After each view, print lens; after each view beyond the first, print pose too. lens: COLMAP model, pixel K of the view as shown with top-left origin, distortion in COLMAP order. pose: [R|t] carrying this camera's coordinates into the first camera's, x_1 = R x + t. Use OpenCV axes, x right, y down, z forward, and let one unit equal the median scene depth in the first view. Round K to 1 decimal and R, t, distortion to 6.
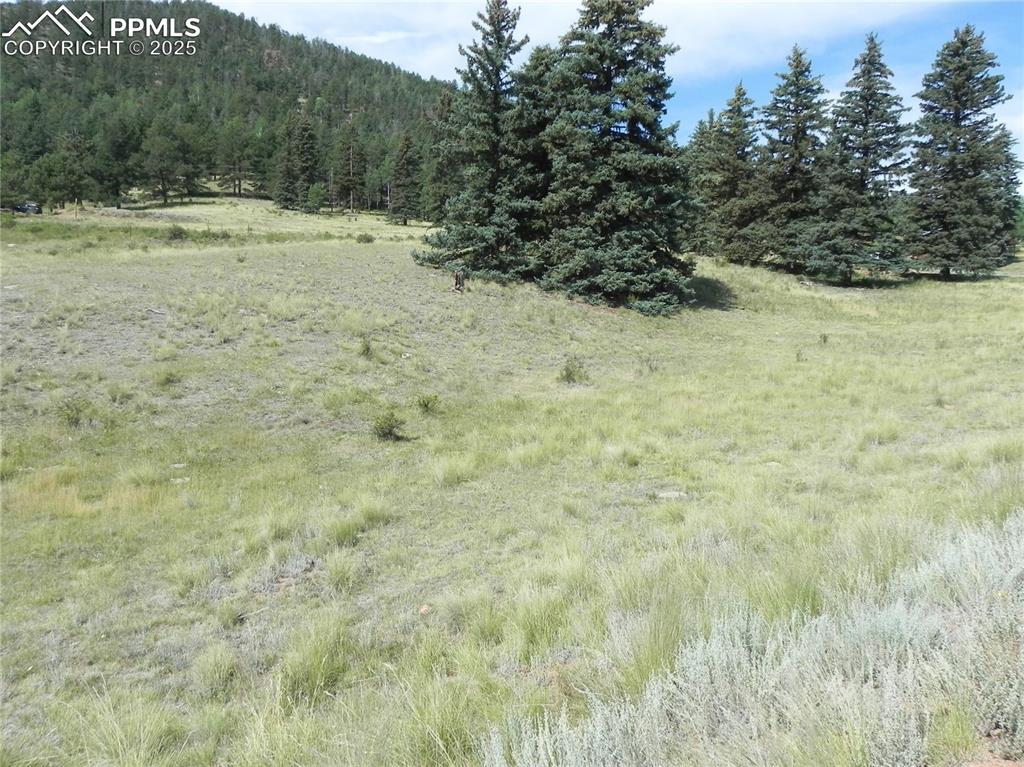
lens RADIAL K [[781.3, 0, 525.0], [0, 781.3, 378.6], [0, 0, 1]] dist [-0.015263, 0.011703]
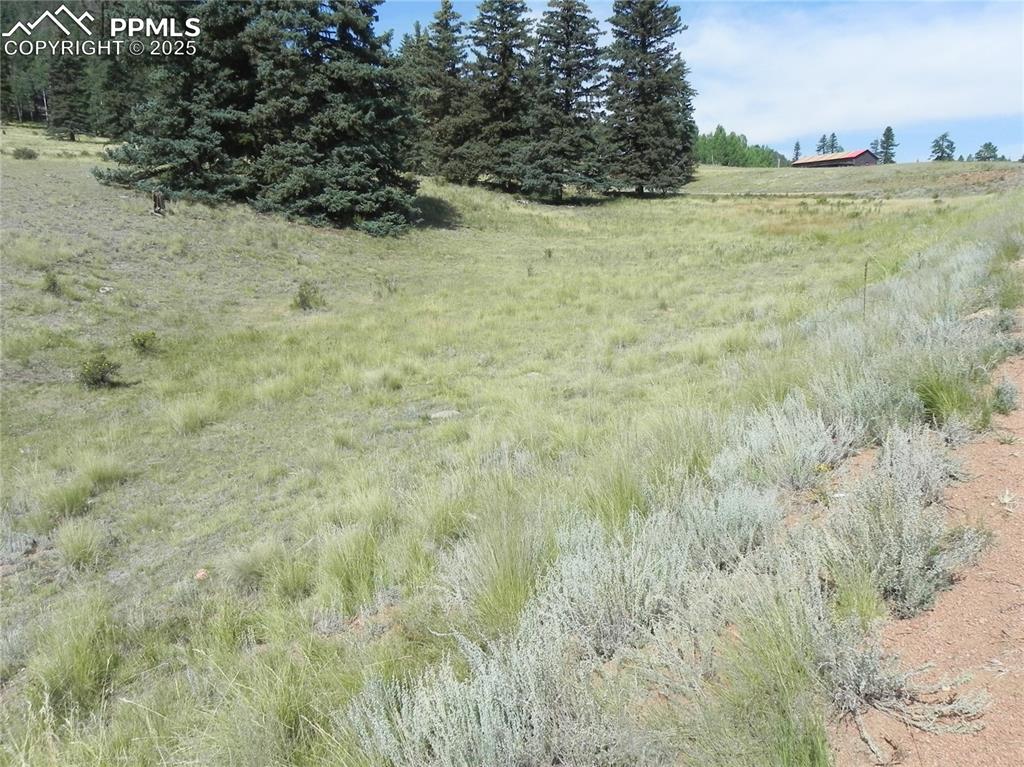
lens RADIAL K [[781.3, 0, 534.3], [0, 781.3, 381.9], [0, 0, 1]] dist [-0.015263, 0.011703]
pose [[0.932807, -0.092479, 0.348310, -0.012197], [0.057087, 0.992229, 0.110559, 0.002196], [-0.355827, -0.083246, 0.930837, 0.016339]]
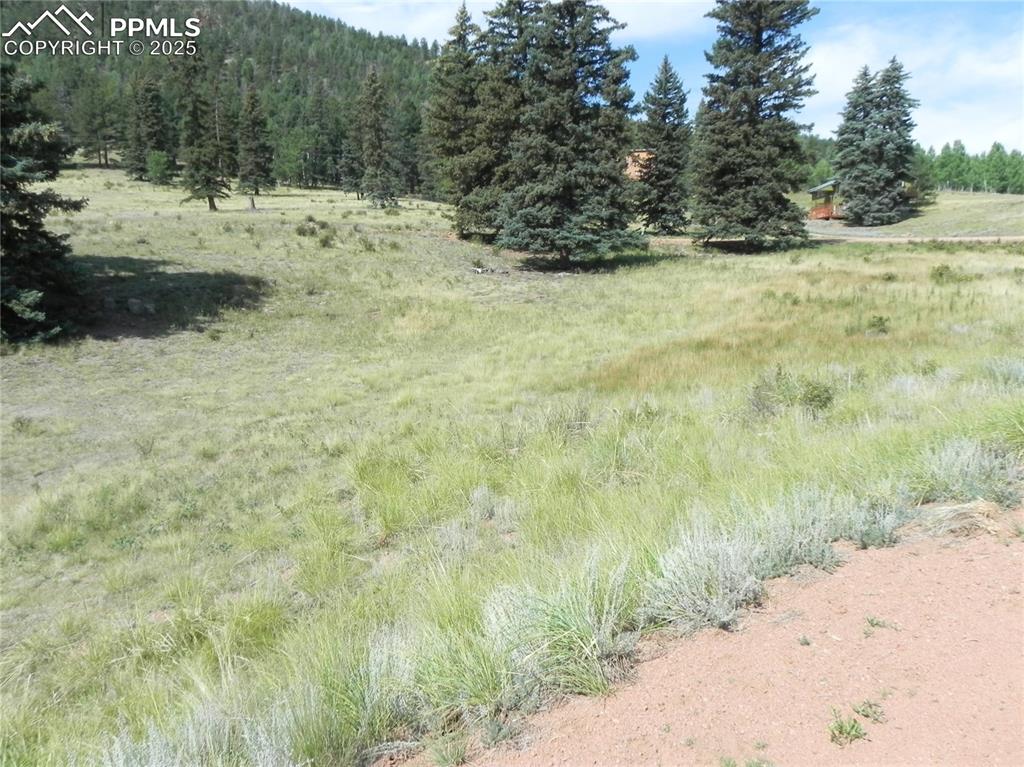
lens RADIAL K [[781.3, 0, 517.8], [0, 781.3, 381.2], [0, 0, 1]] dist [-0.015263, 0.011703]
pose [[0.999536, -0.030210, -0.003871, 0.622785], [0.030371, 0.998187, 0.051958, -0.085517], [0.002295, -0.052051, 0.998642, 0.402181]]
